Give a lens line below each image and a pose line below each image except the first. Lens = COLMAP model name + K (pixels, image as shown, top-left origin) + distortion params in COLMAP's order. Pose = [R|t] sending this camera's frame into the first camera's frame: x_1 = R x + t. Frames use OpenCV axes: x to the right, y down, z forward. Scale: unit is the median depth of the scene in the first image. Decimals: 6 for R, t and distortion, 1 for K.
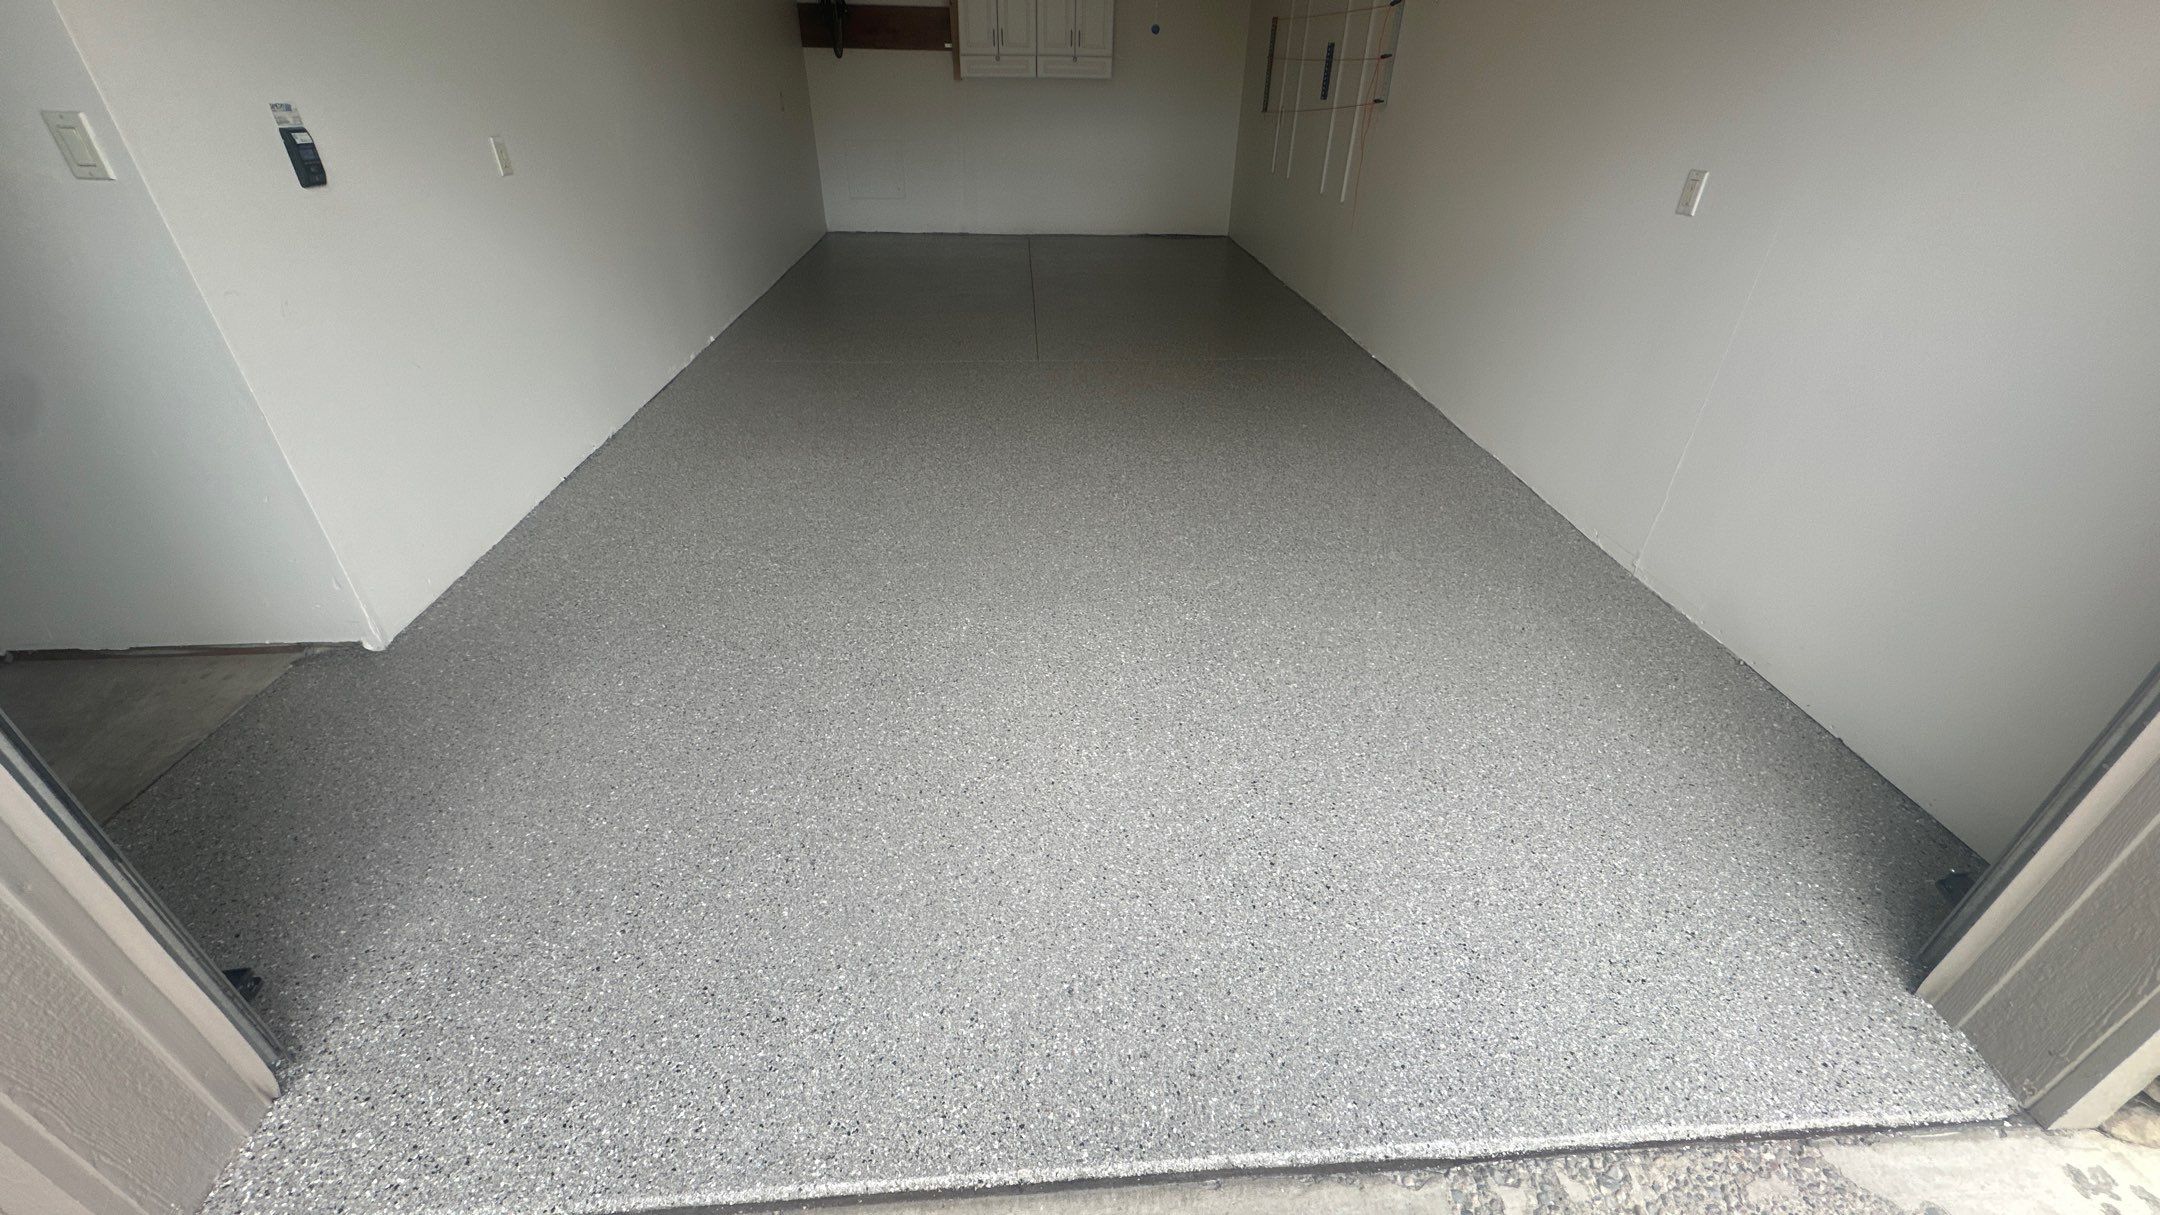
lens RADIAL K [[864.1, 0, 1093.9], [0, 864.1, 606.5], [0, 0, 1]] dist [-0.003377, 0.000453]
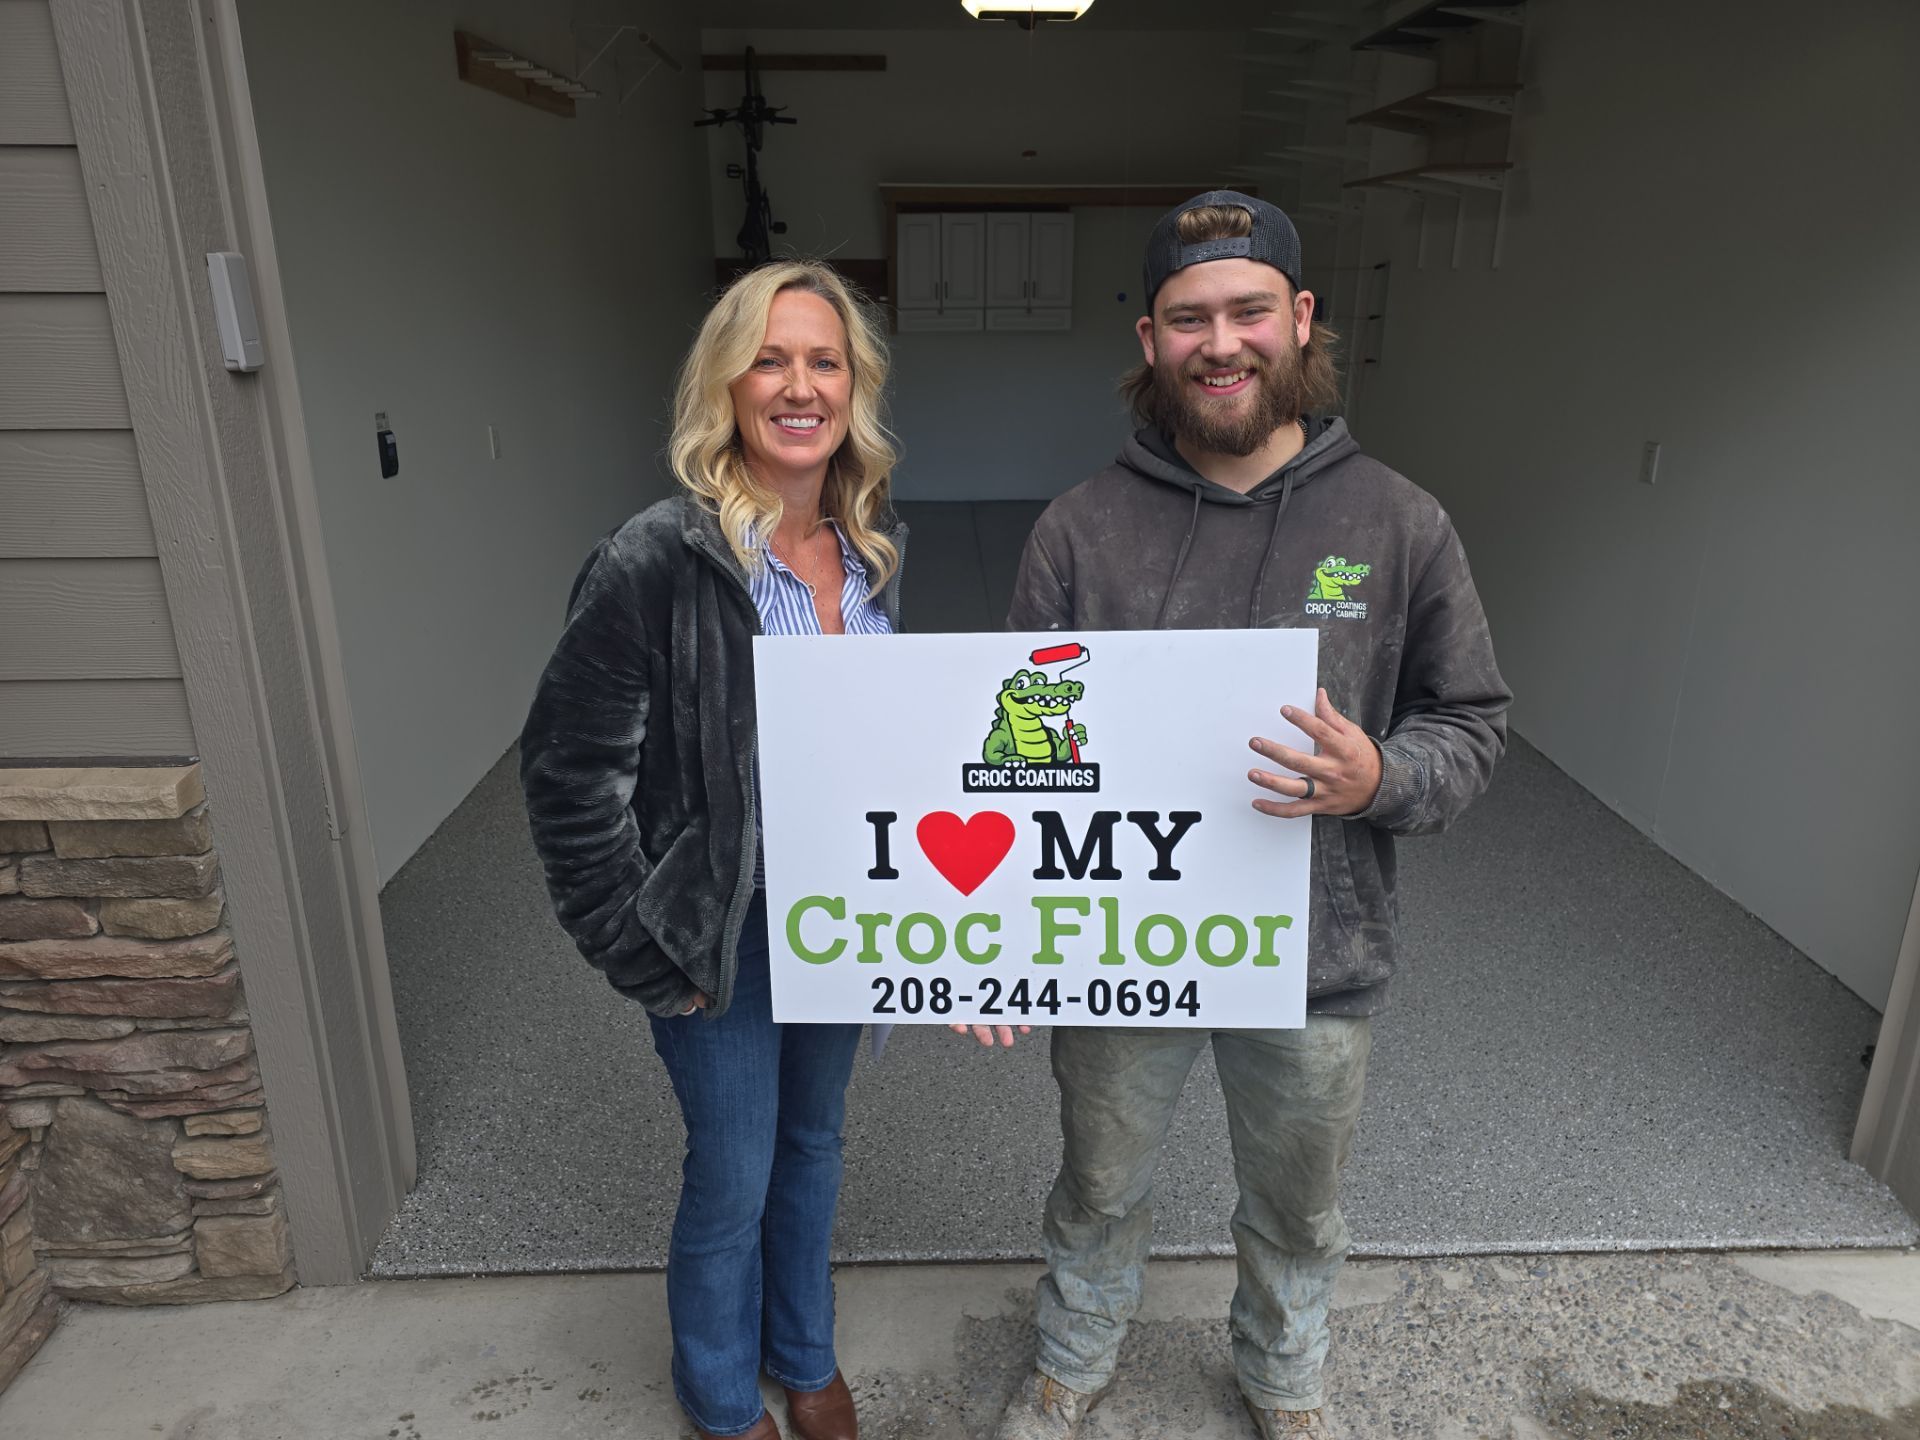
lens RADIAL K [[1279.3, 0, 955.3], [0, 1279.3, 717.5], [0, 0, 1]] dist [0.007364, -0.008187]
pose [[0.997888, -0.002605, -0.064907, -0.058687], [-0.012423, 0.973101, -0.230045, 0.281427], [0.063761, 0.230365, 0.971013, -0.728566]]
